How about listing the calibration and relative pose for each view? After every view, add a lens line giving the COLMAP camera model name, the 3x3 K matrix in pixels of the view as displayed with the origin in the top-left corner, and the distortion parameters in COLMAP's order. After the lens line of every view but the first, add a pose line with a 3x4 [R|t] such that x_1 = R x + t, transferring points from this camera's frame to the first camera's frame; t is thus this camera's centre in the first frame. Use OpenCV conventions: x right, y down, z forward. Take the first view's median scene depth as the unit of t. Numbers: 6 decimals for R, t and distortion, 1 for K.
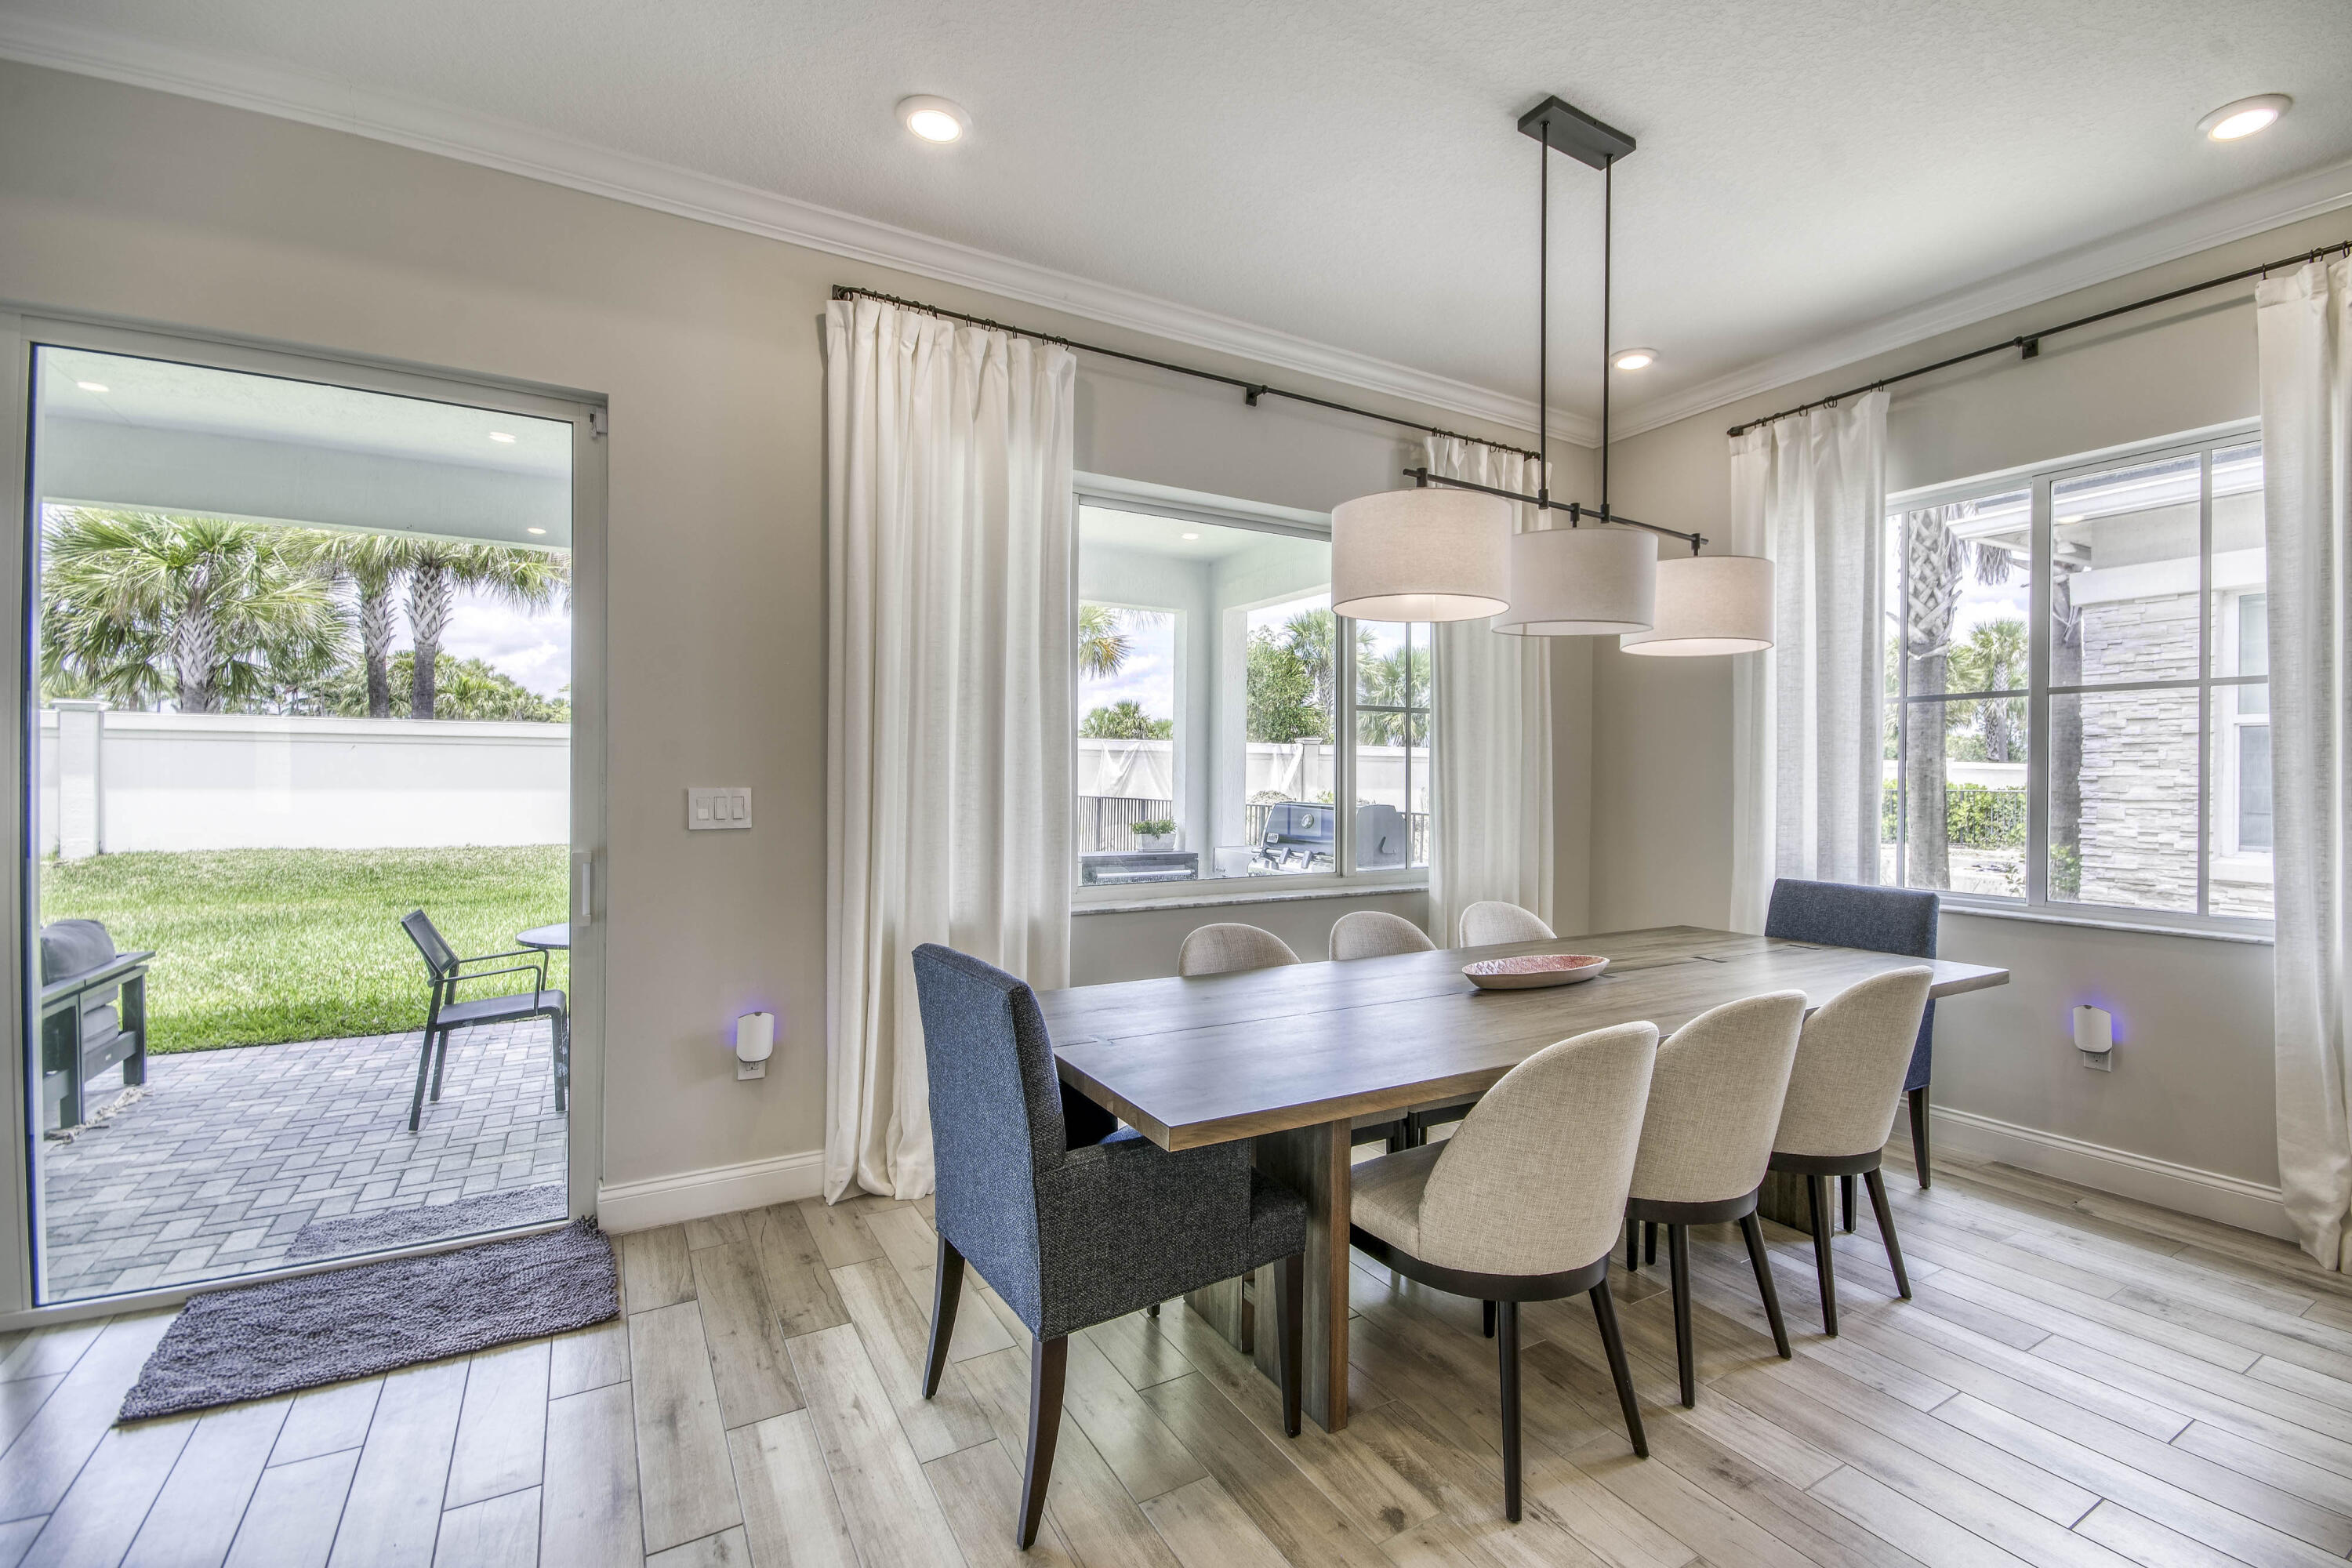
lens RADIAL K [[1042.4, 0, 1231.4], [0, 1042.4, 780.1], [0, 0, 1]] dist [-0.001626, -0.003701]
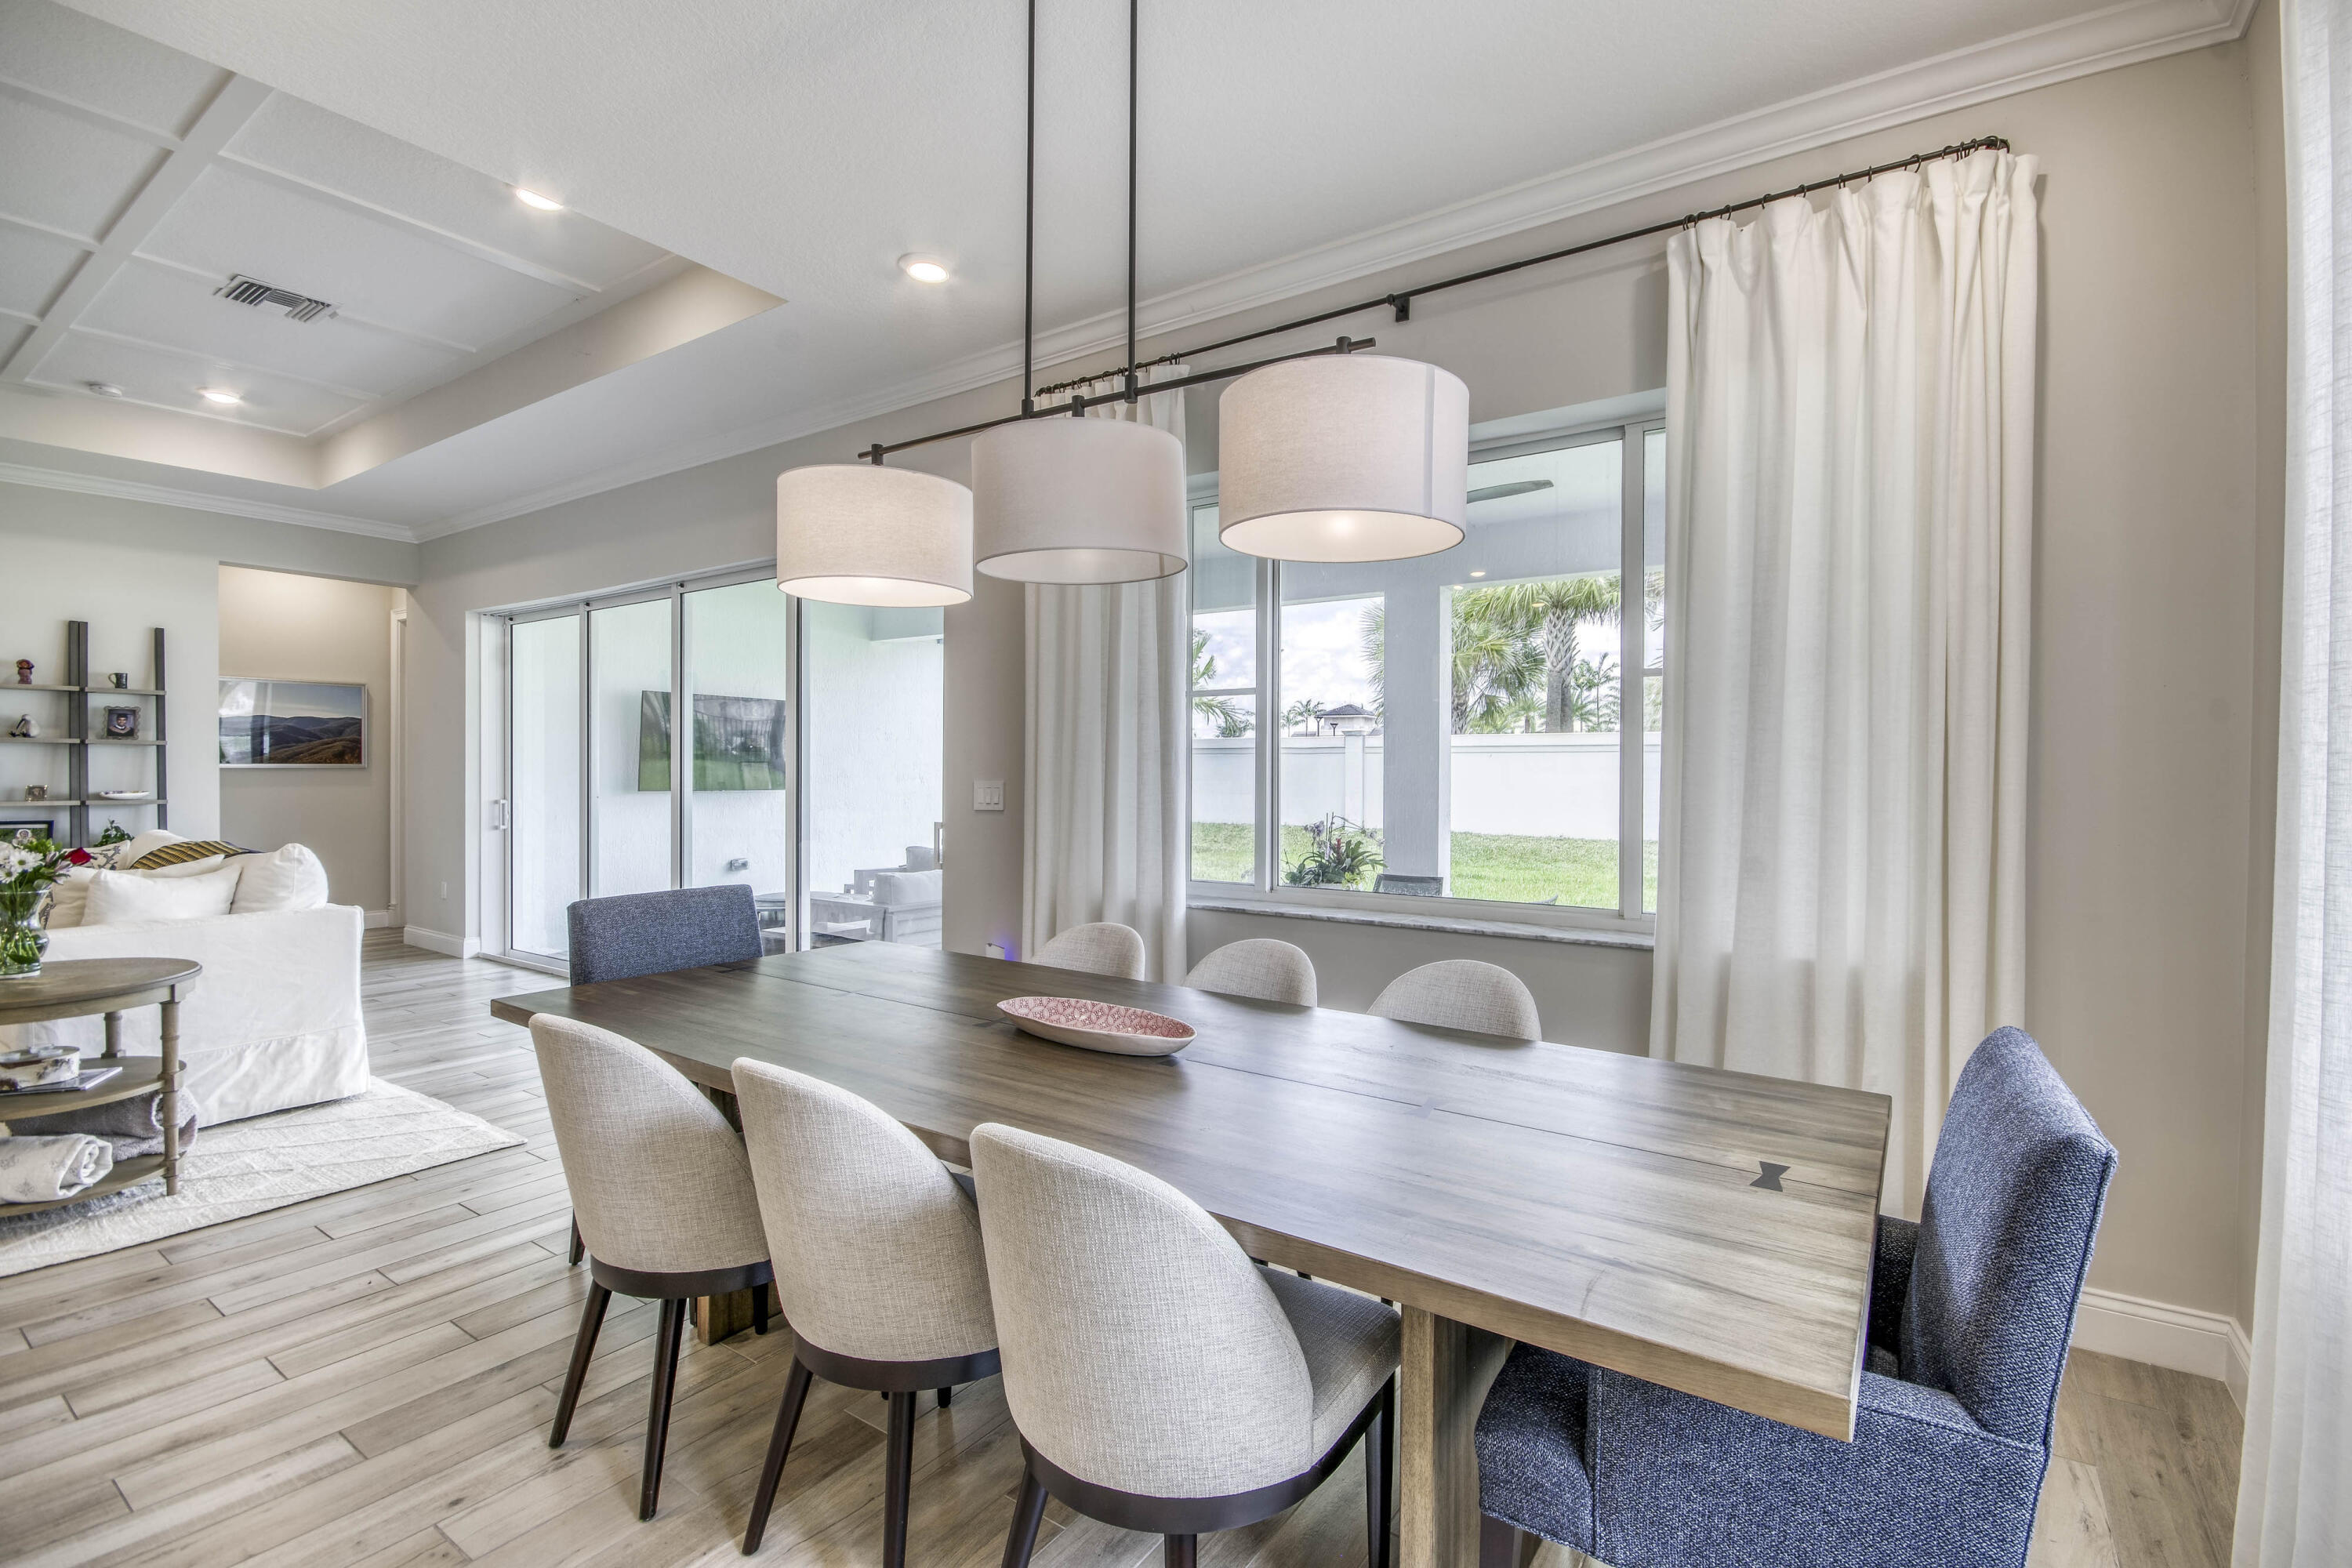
lens RADIAL K [[1048.5, 0, 1228.0], [0, 1048.5, 780.0], [0, 0, 1]] dist [-0.002872, -0.000255]
pose [[0.420795, 0.002715, -0.907152, 0.845641], [-0.005703, 0.999984, 0.000348, 0.002623], [0.907138, 0.005027, 0.420803, 0.634488]]
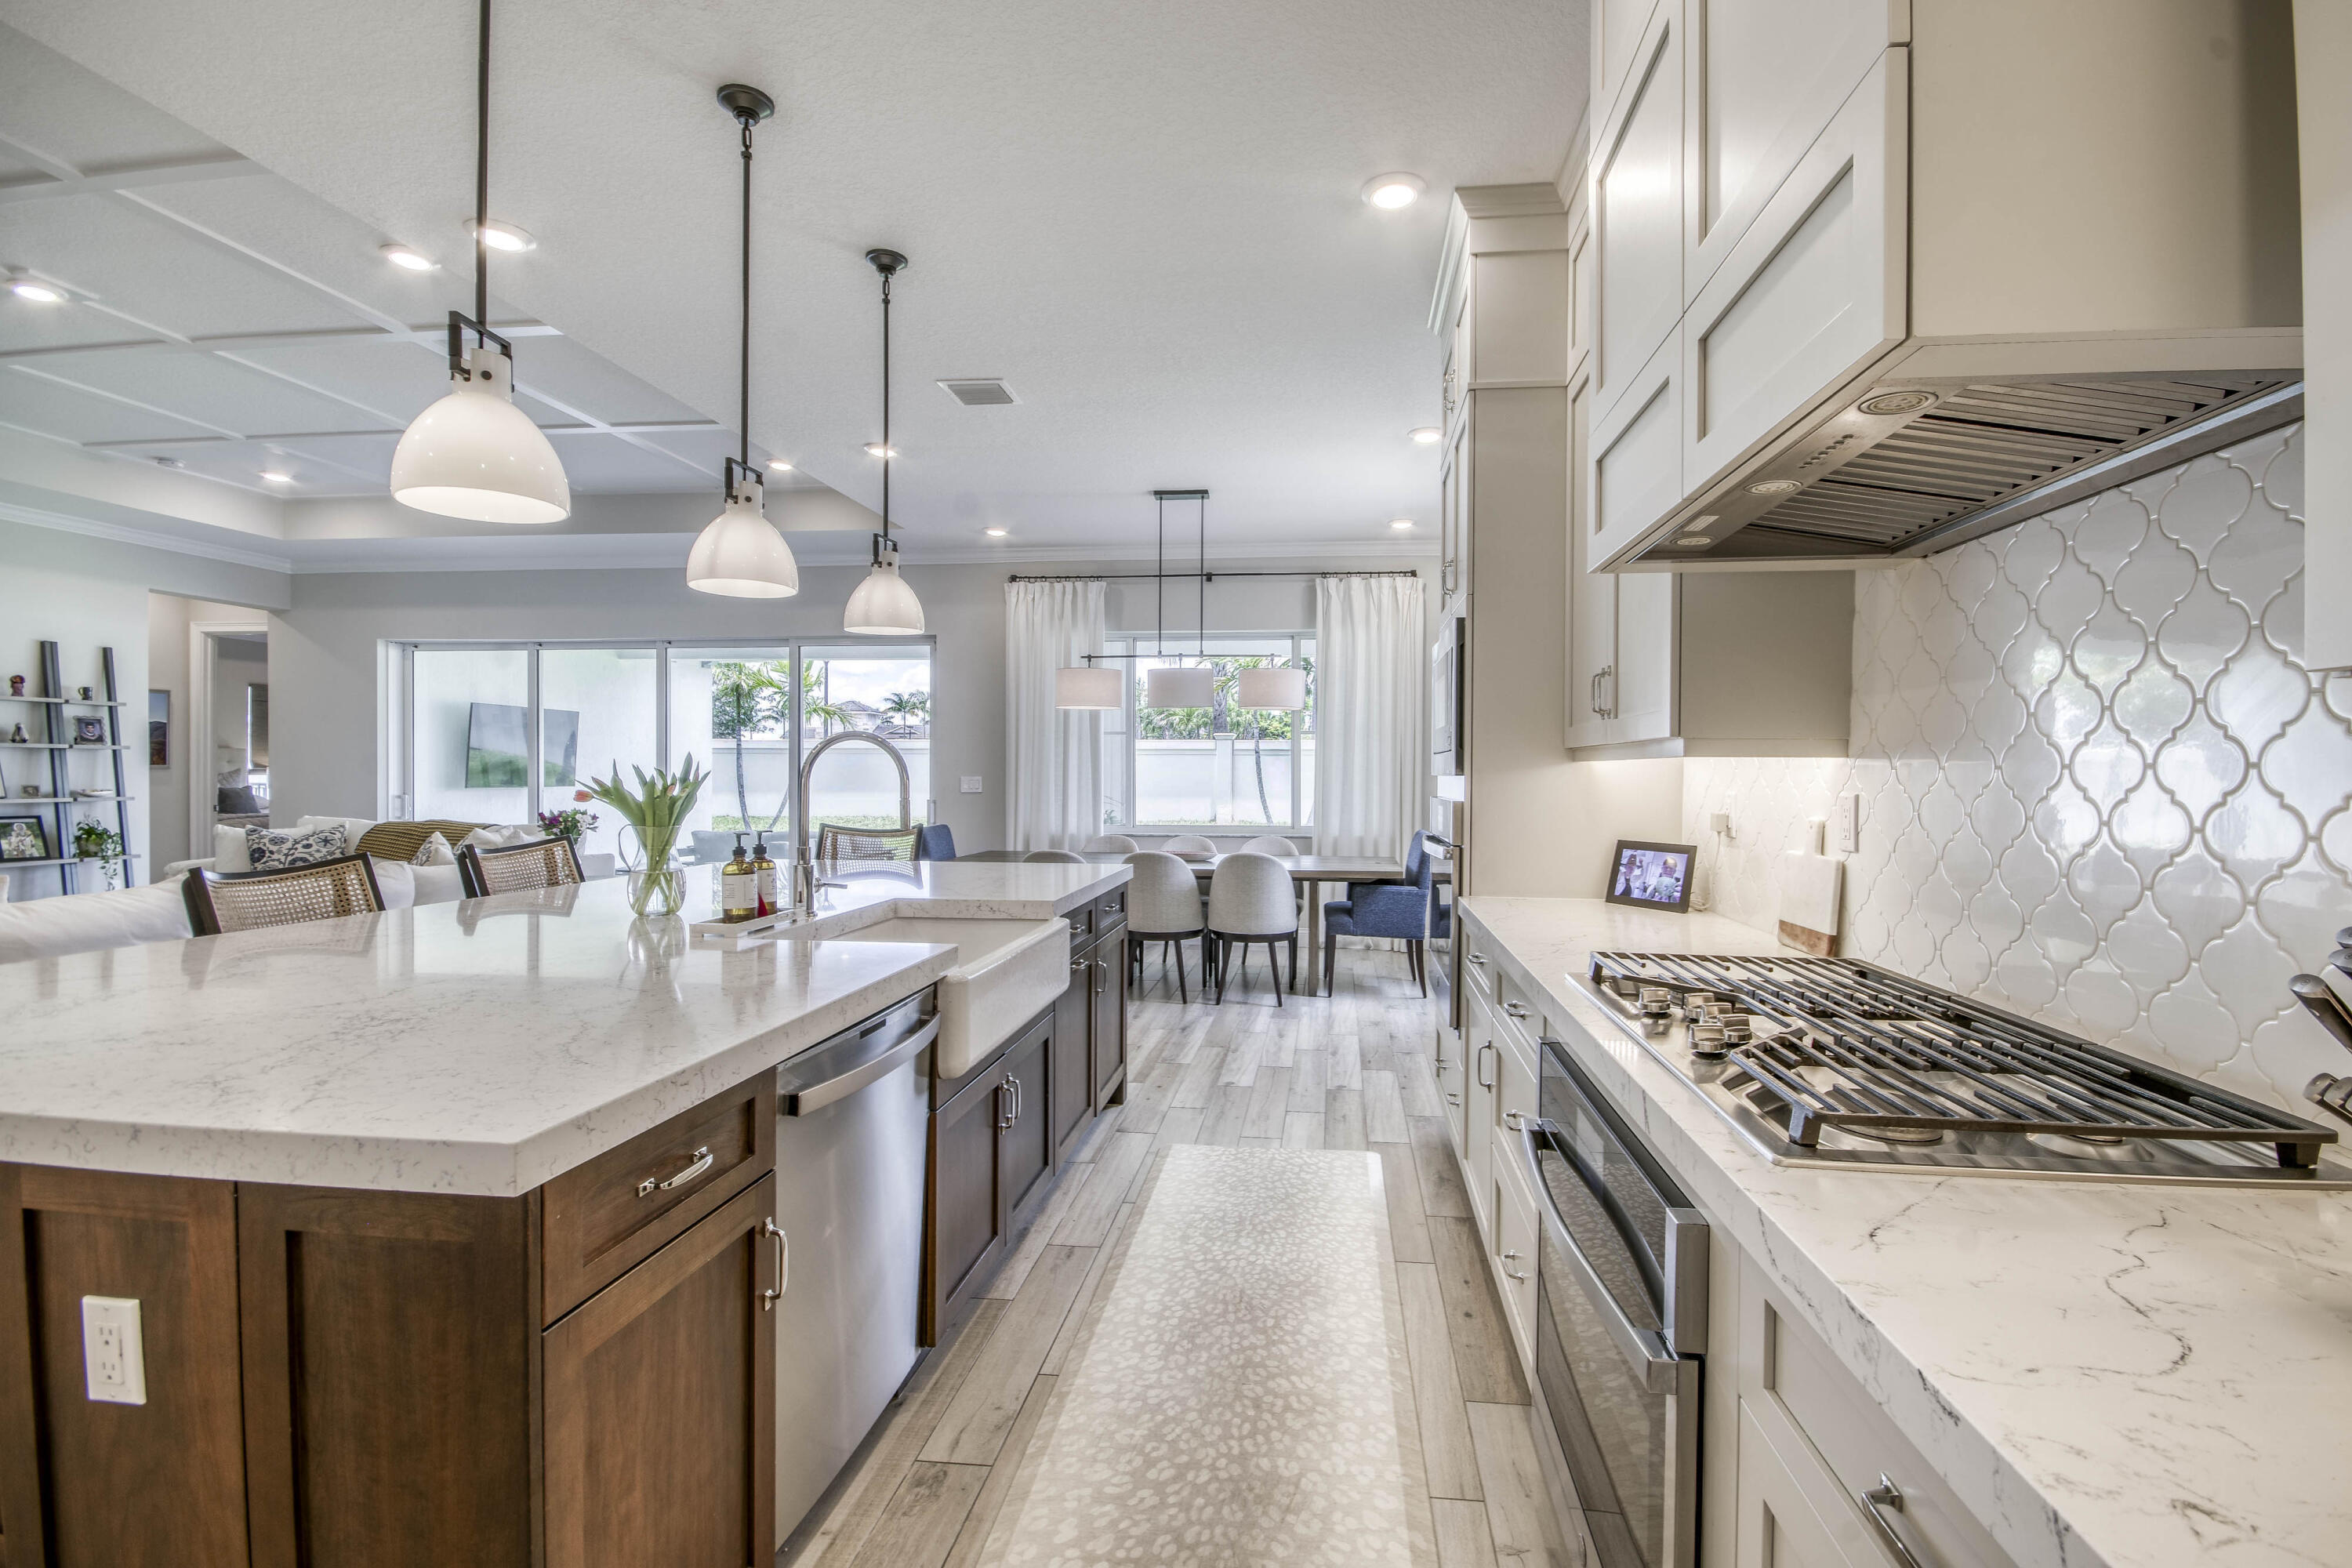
lens RADIAL K [[1036.7, 0, 1228.3], [0, 1036.7, 787.1], [0, 0, 1]] dist [0.013961, -0.012150]
pose [[0.794751, 0.004813, -0.606917, 1.468453], [-0.000420, 0.999973, 0.007380, 0.012610], [0.606936, -0.005611, 0.794731, -0.629259]]
